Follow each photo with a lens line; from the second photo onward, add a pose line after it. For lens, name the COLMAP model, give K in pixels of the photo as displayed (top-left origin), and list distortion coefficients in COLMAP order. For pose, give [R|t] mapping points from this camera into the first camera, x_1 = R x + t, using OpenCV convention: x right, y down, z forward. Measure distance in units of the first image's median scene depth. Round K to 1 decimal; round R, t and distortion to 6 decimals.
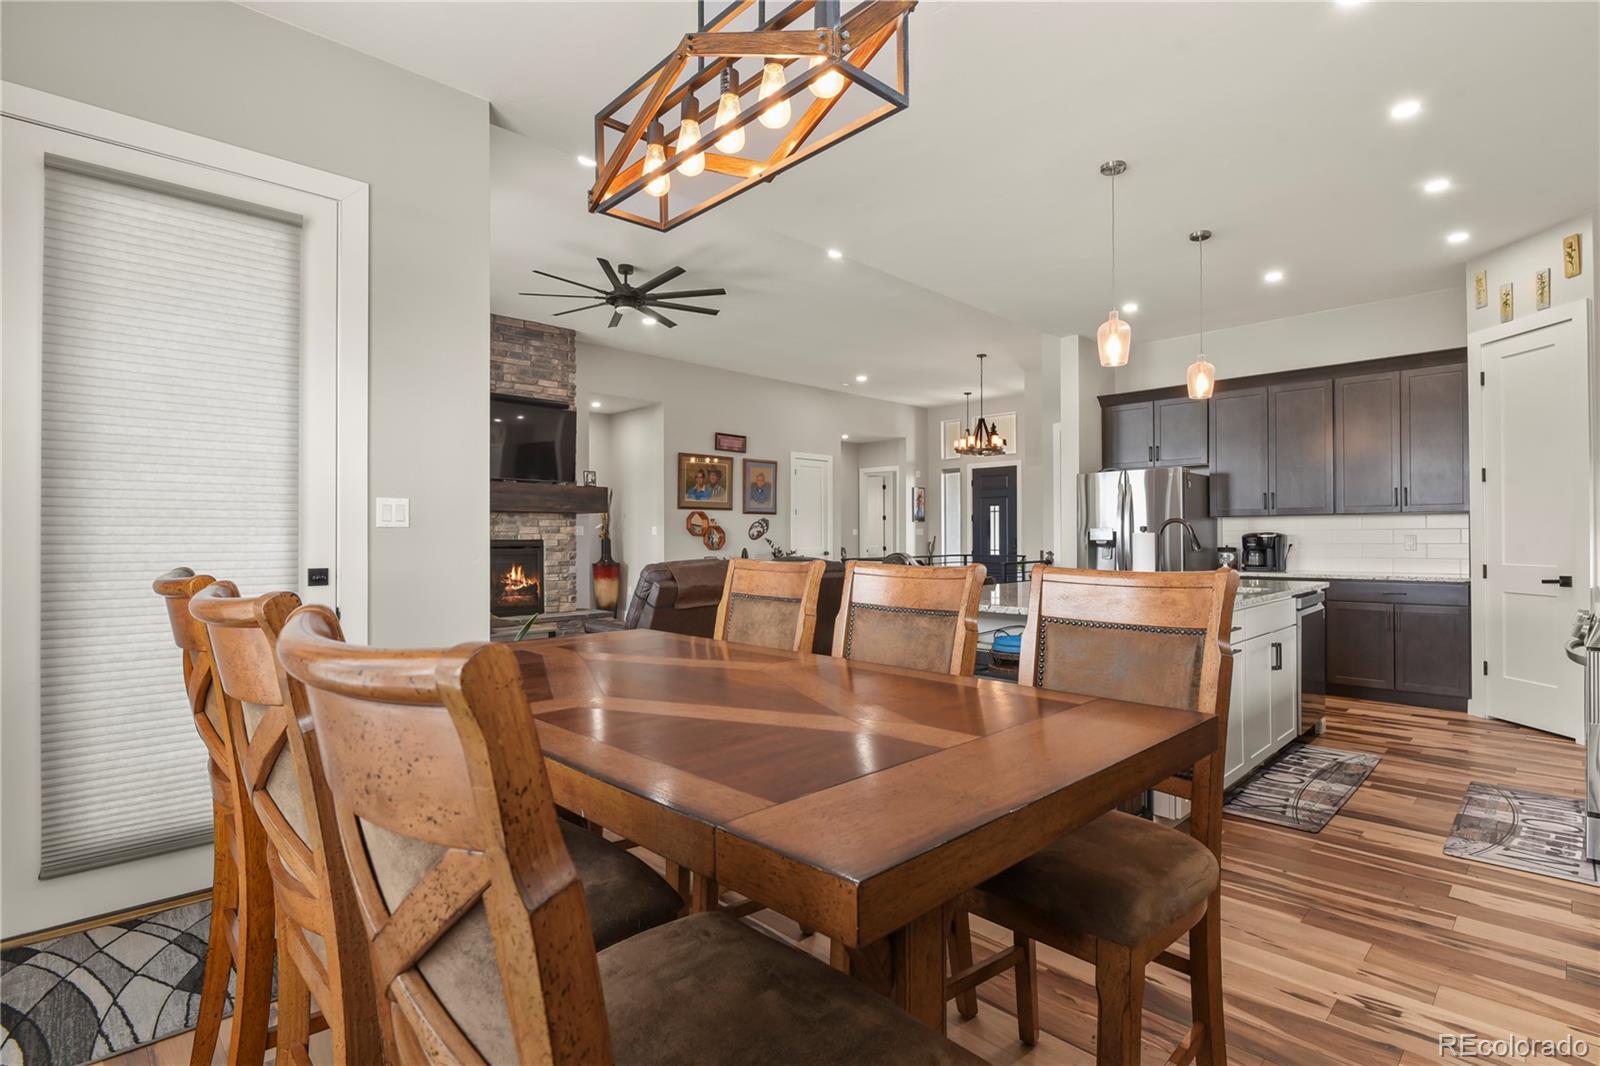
lens RADIAL K [[772.5, 0, 808.5], [0, 772.5, 534.0], [0, 0, 1]] dist [-0.000031, -0.006478]
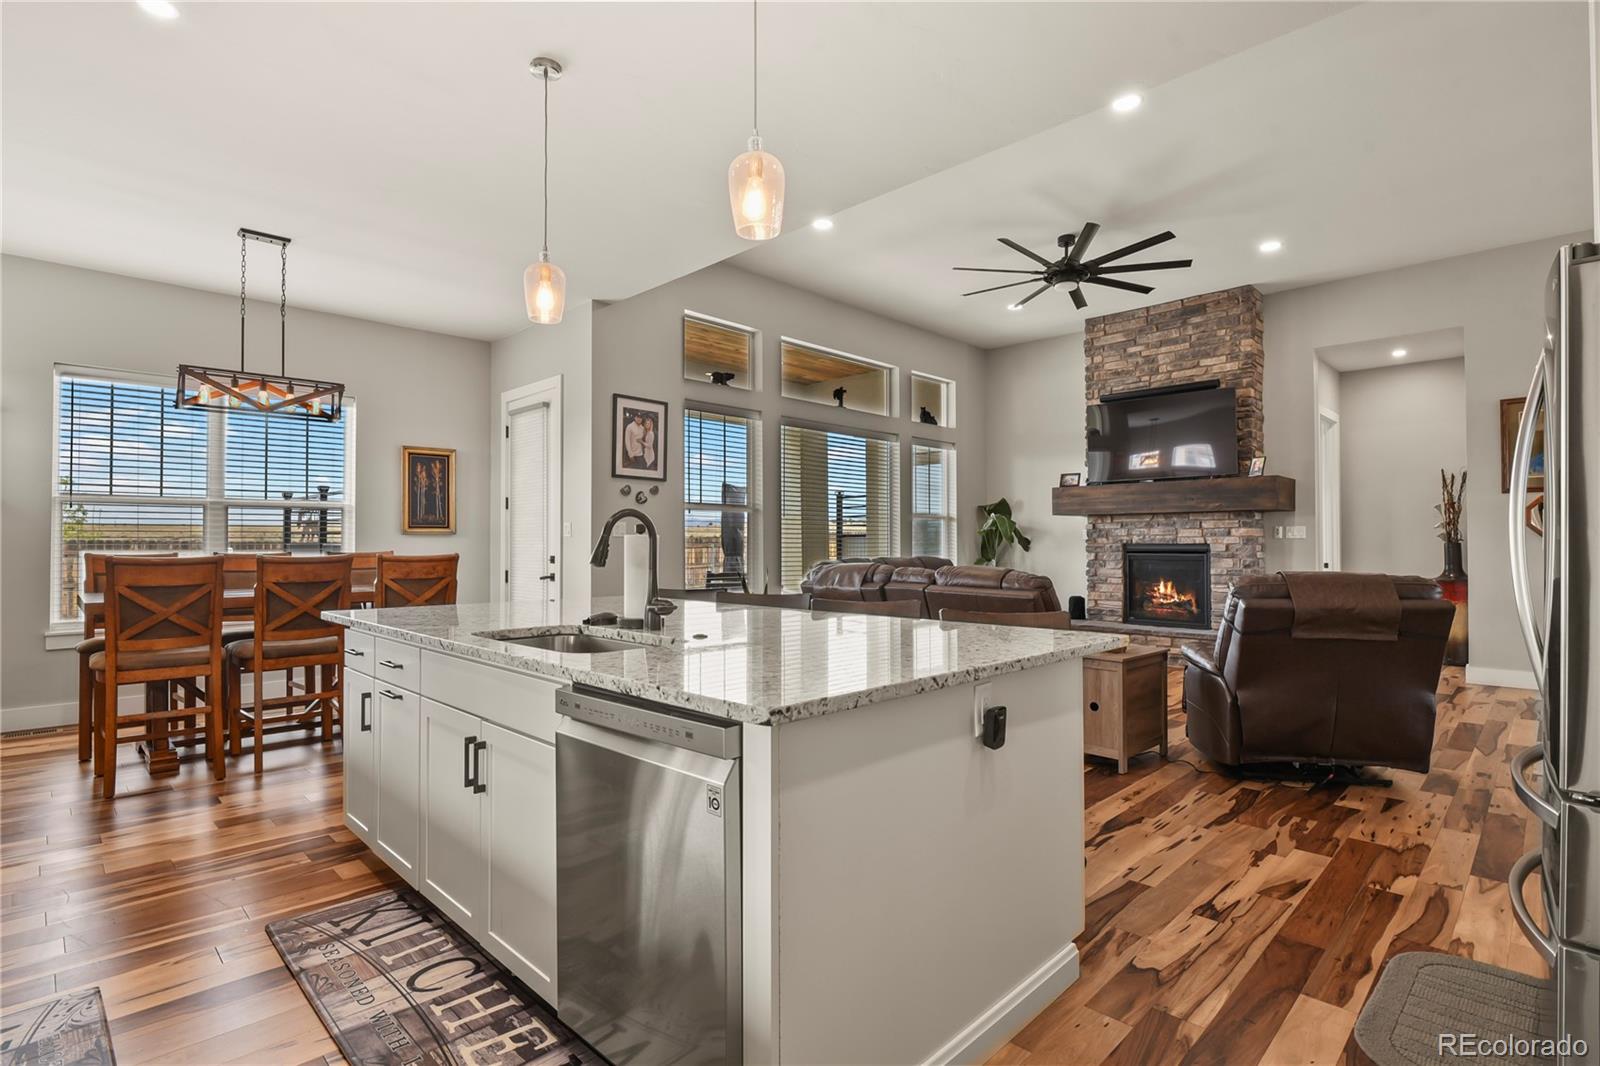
lens RADIAL K [[772.5, 0, 813.8], [0, 772.5, 534.4], [0, 0, 1]] dist [-0.000031, -0.006478]
pose [[0.015298, -0.009930, -0.999834, 0.557561], [0.005752, 0.999935, -0.009843, 0.003299], [0.999866, -0.005600, 0.015354, 0.596585]]
